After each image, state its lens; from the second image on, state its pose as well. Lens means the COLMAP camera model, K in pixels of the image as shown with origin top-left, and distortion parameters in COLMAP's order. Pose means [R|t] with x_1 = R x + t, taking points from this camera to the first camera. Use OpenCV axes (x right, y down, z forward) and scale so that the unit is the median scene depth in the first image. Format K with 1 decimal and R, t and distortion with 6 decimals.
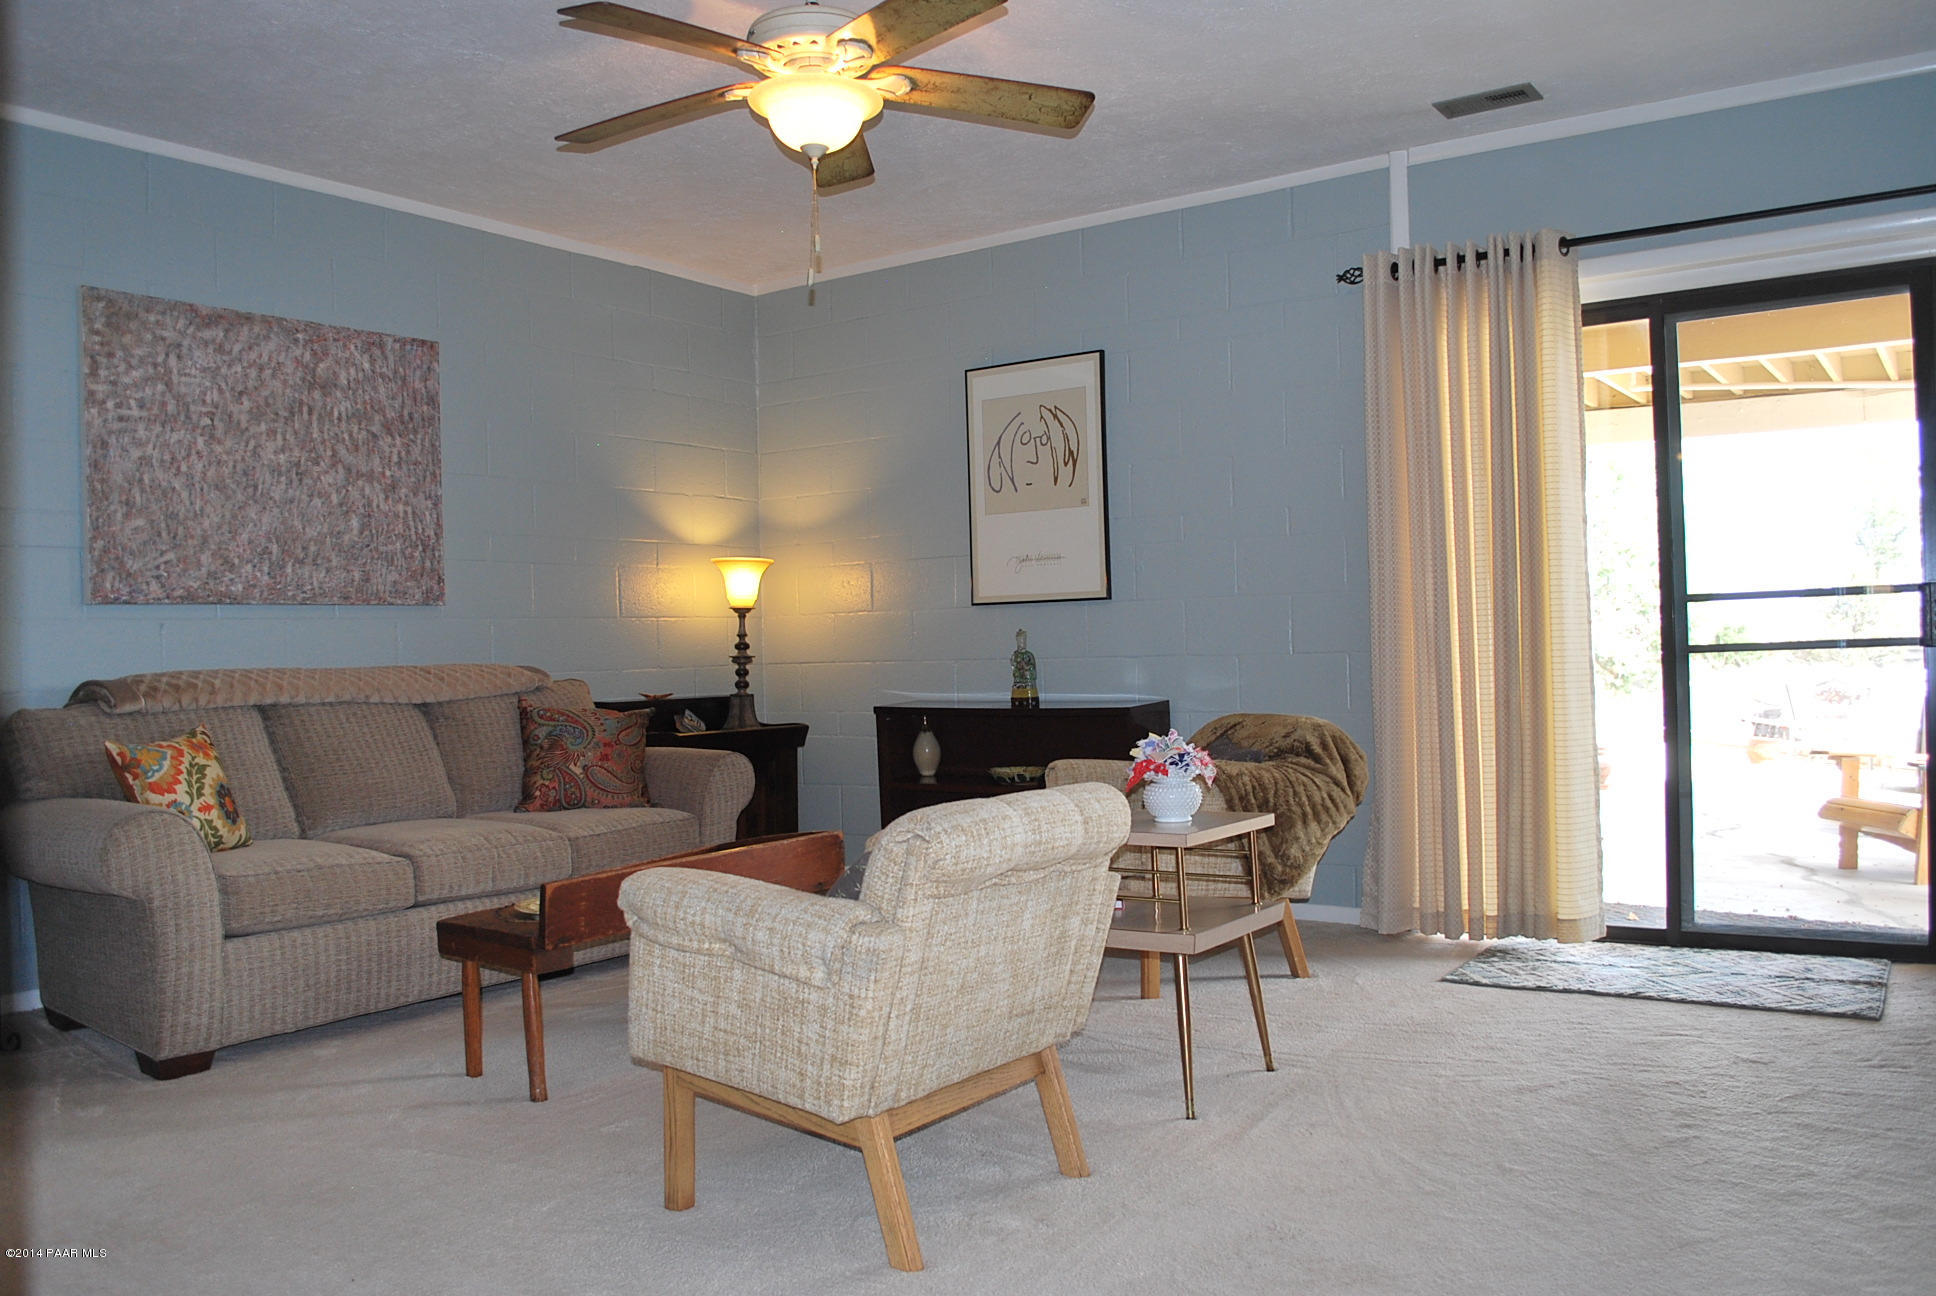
lens RADIAL K [[1527.4, 0, 971.5], [0, 1527.4, 649.5], [0, 0, 1]] dist [-0.081558, 0.000686]
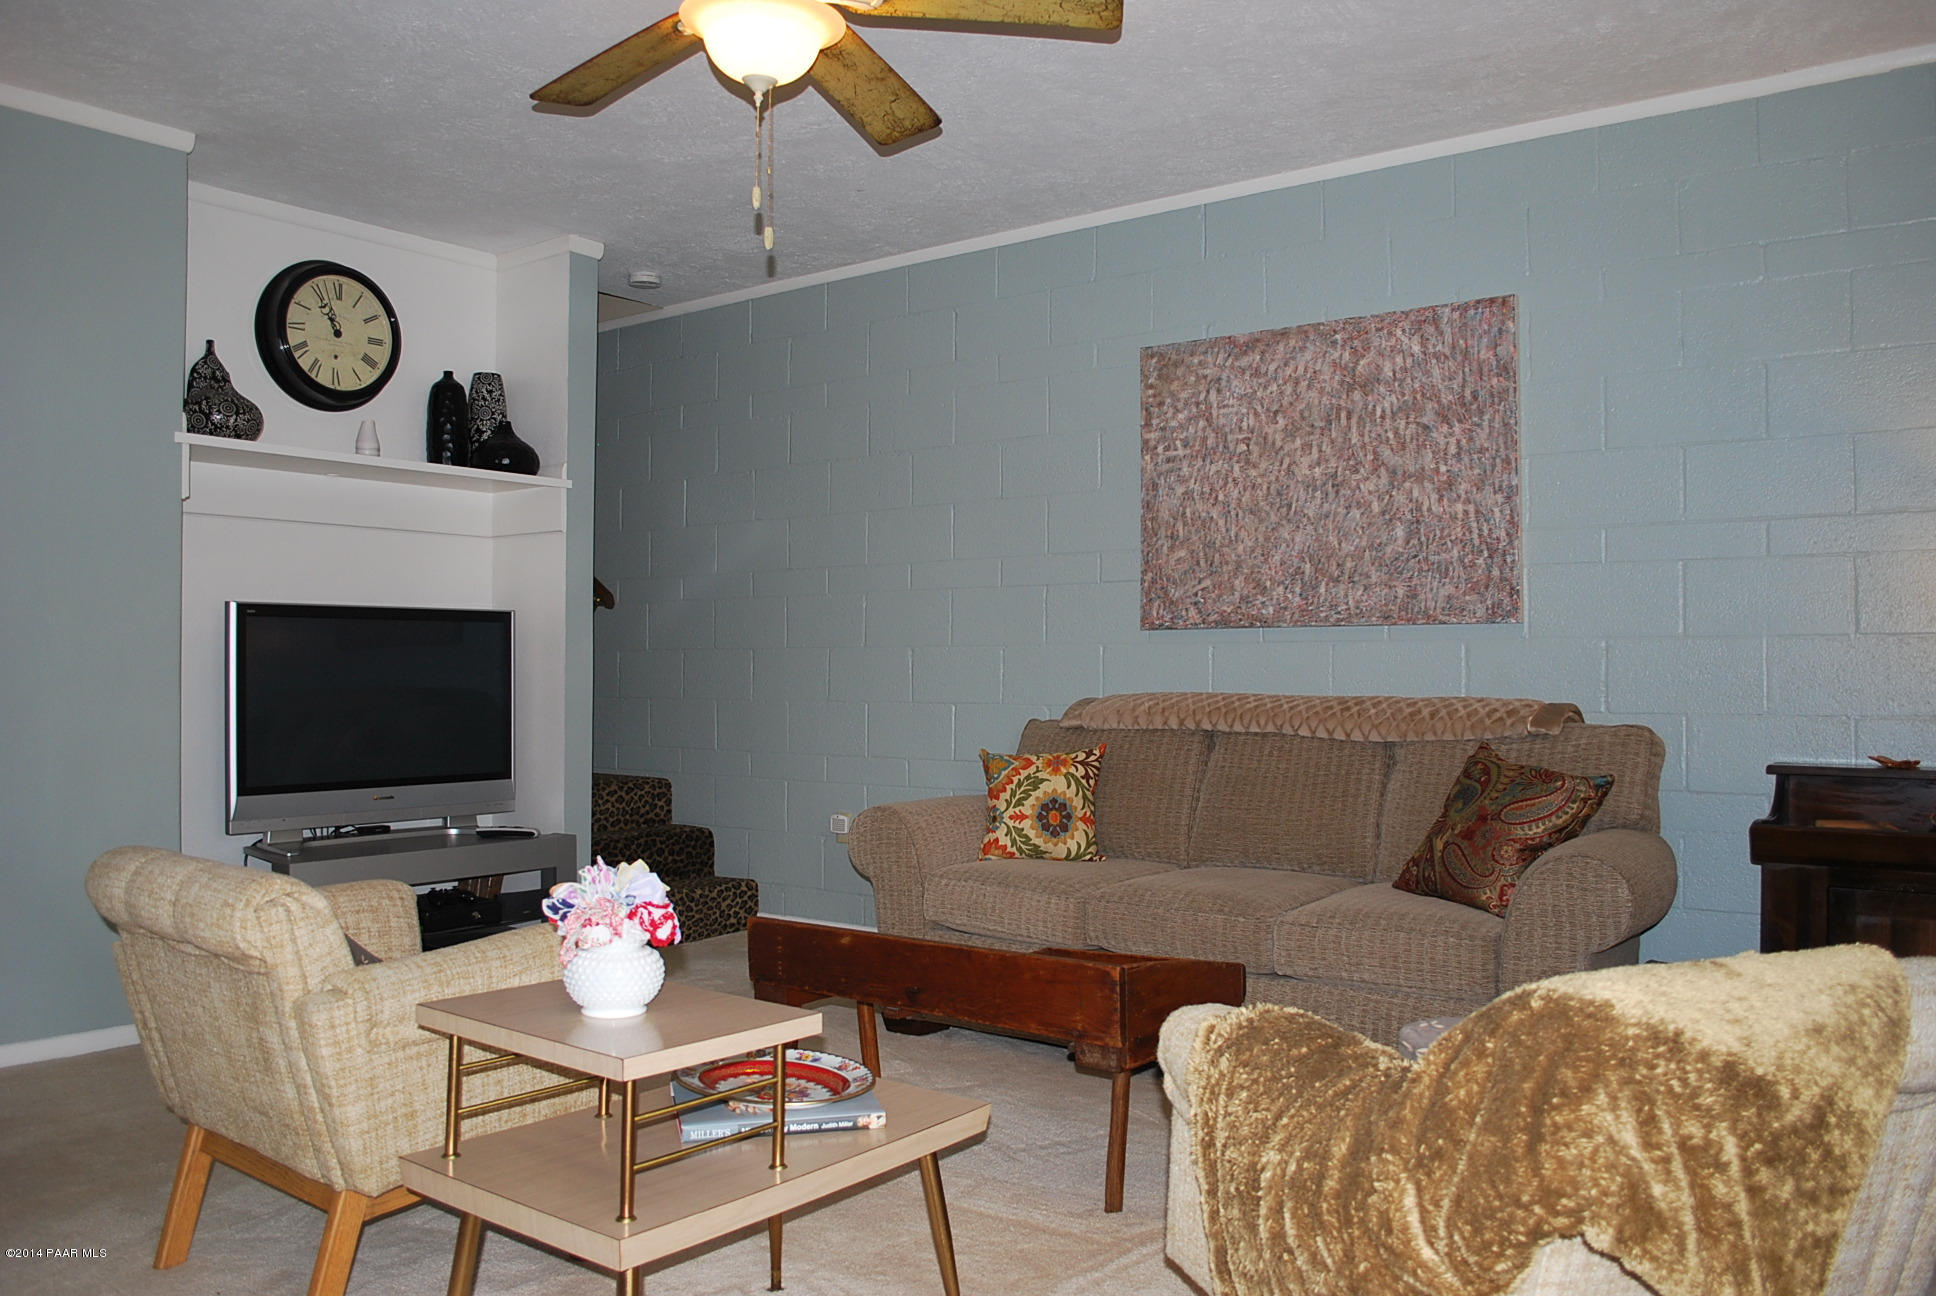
lens RADIAL K [[1527.4, 0, 967.9], [0, 1527.4, 648.8], [0, 0, 1]] dist [-0.081558, 0.000686]
pose [[-0.043091, 0.010728, -0.999014, 0.502331], [-0.002902, 0.999937, 0.010863, -0.025355], [0.999067, 0.003367, -0.043057, 0.811421]]
